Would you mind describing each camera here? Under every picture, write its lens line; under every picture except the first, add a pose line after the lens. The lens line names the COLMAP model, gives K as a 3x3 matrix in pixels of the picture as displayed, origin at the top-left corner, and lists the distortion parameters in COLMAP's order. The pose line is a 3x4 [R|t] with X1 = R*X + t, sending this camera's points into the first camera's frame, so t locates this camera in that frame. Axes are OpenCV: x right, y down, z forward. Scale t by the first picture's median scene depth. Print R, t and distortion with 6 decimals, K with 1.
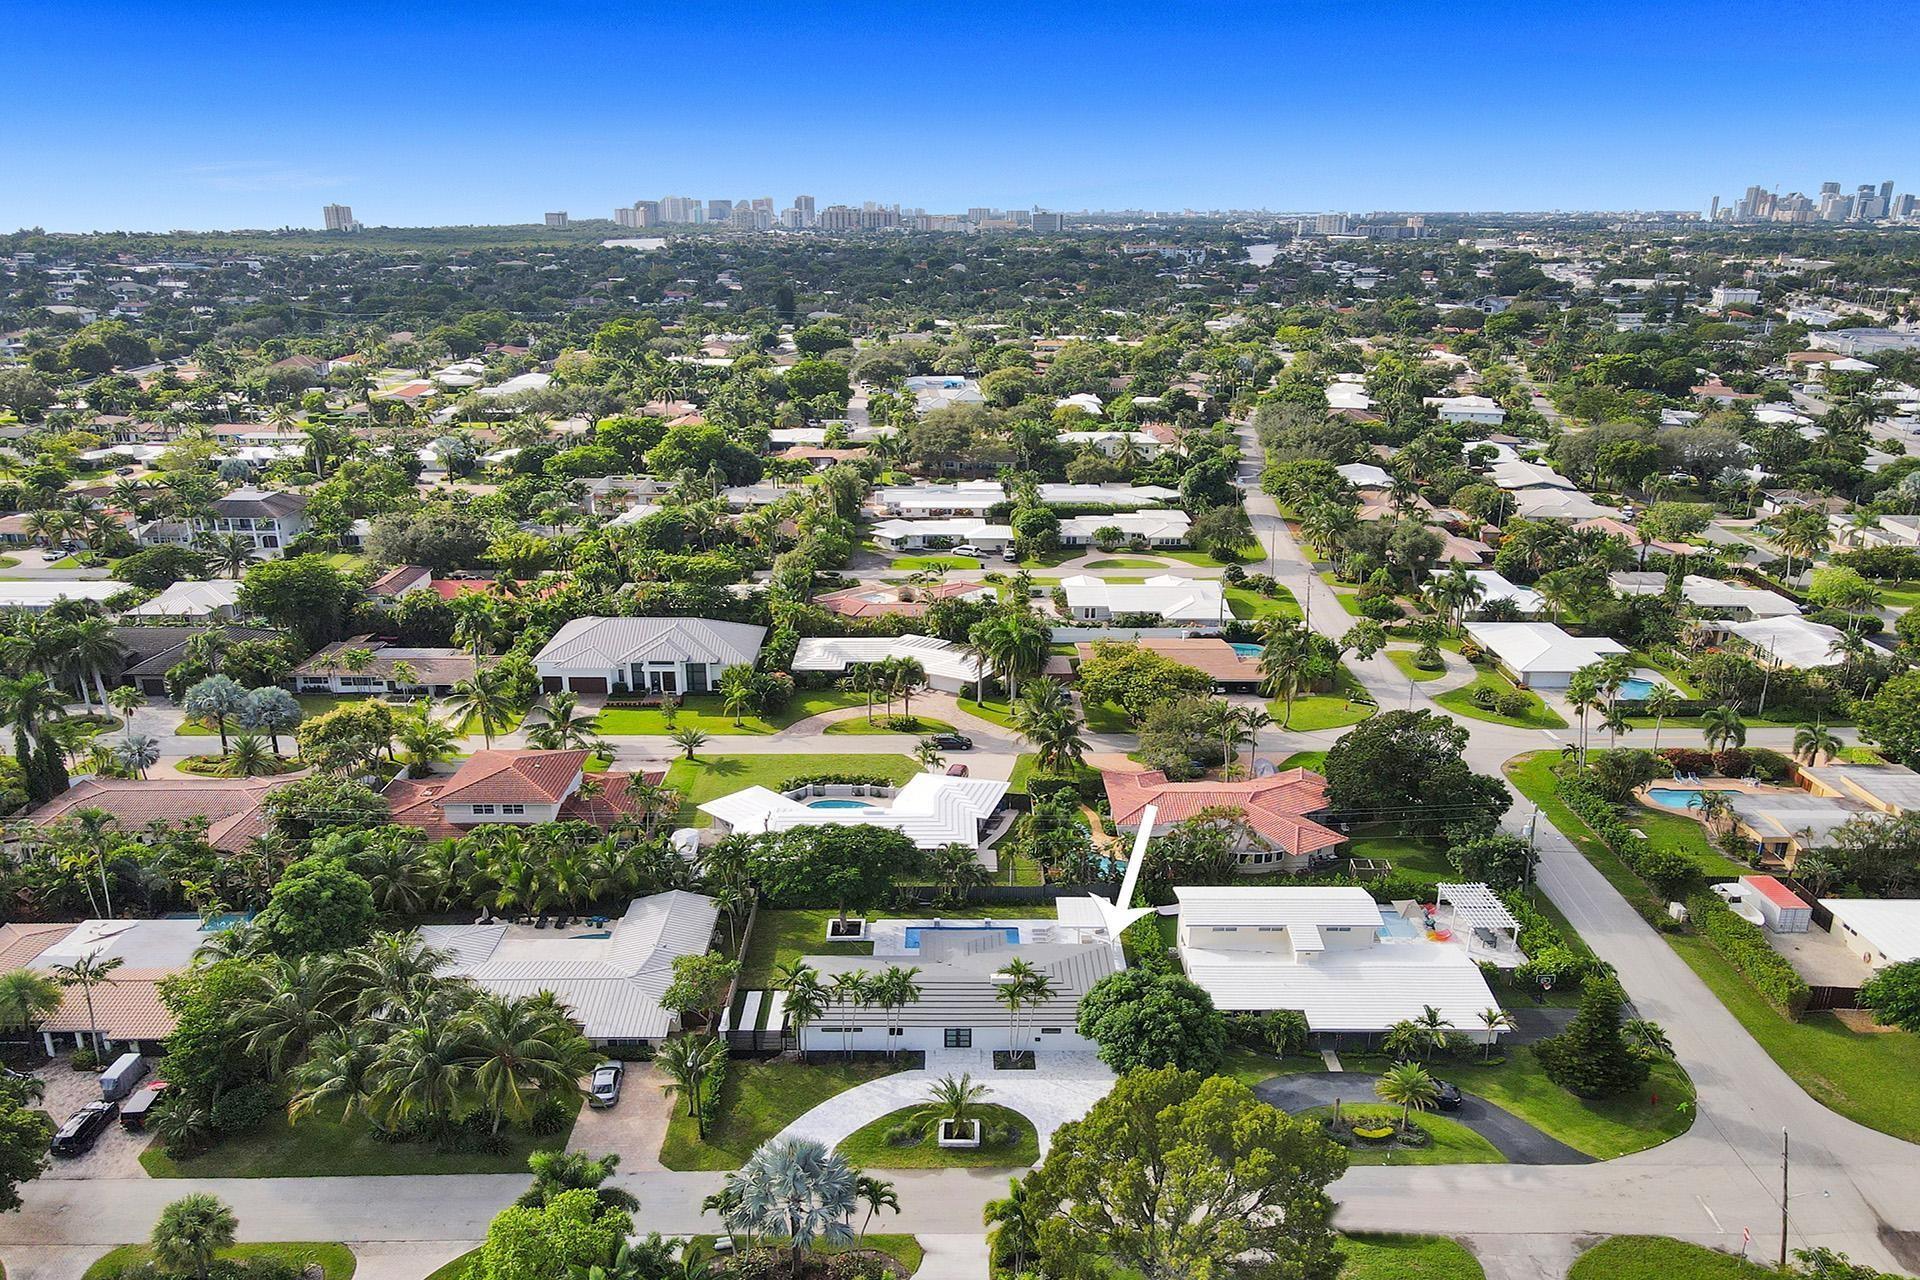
lens RADIAL K [[1447.6, 0, 960.0], [0, 1447.6, 640.0], [0, 0, 1]] dist [0.002395, 0.053869]
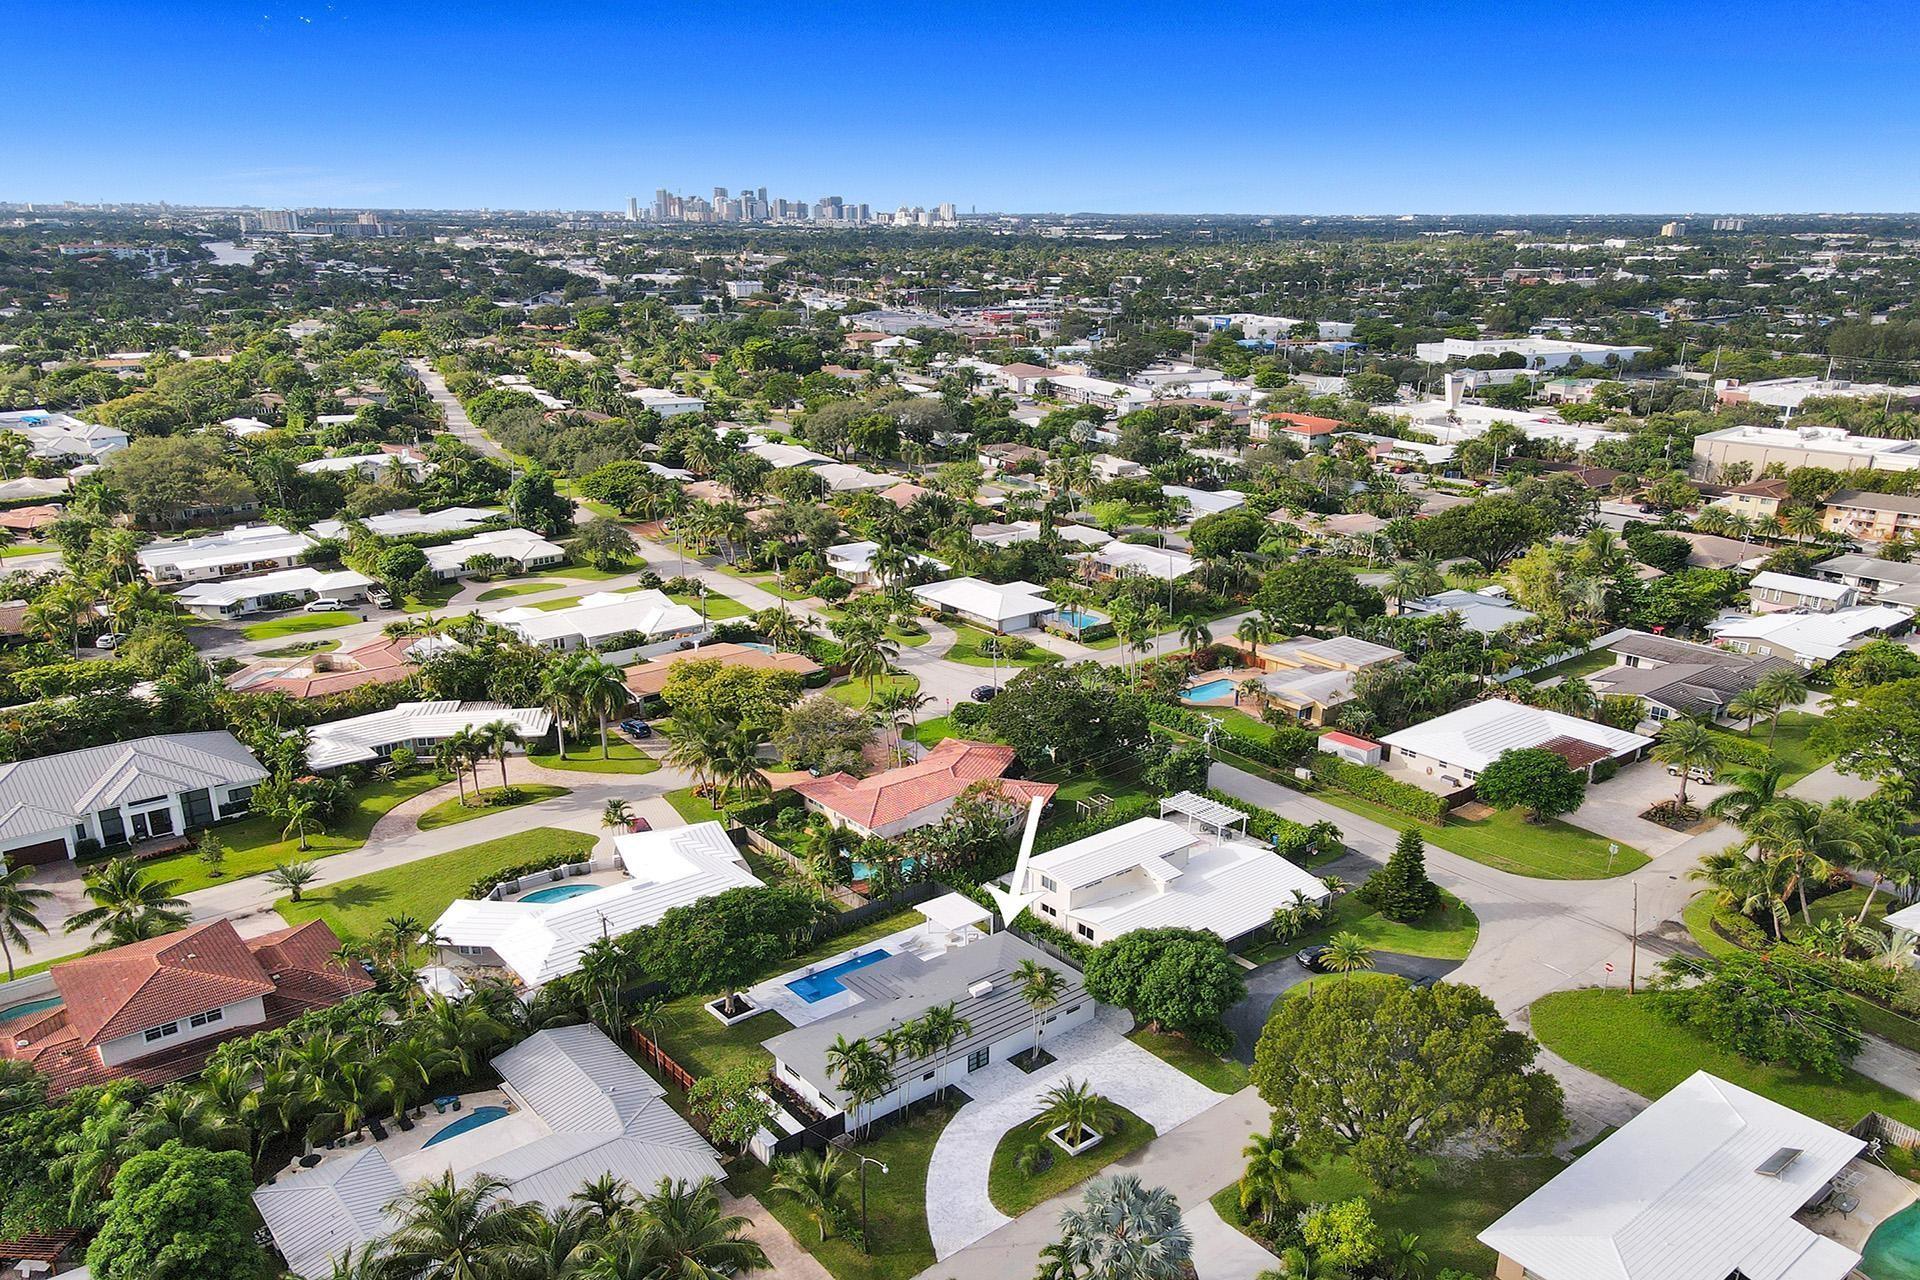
lens RADIAL K [[1447.0, 0, 960.0], [0, 1447.0, 640.0], [0, 0, 1]] dist [0.047647, 0.000062]
pose [[0.784522, -0.178741, 0.593782, -0.224838], [0.178864, 0.982085, 0.059309, -0.026125], [-0.593745, 0.059677, 0.802437, 0.084967]]
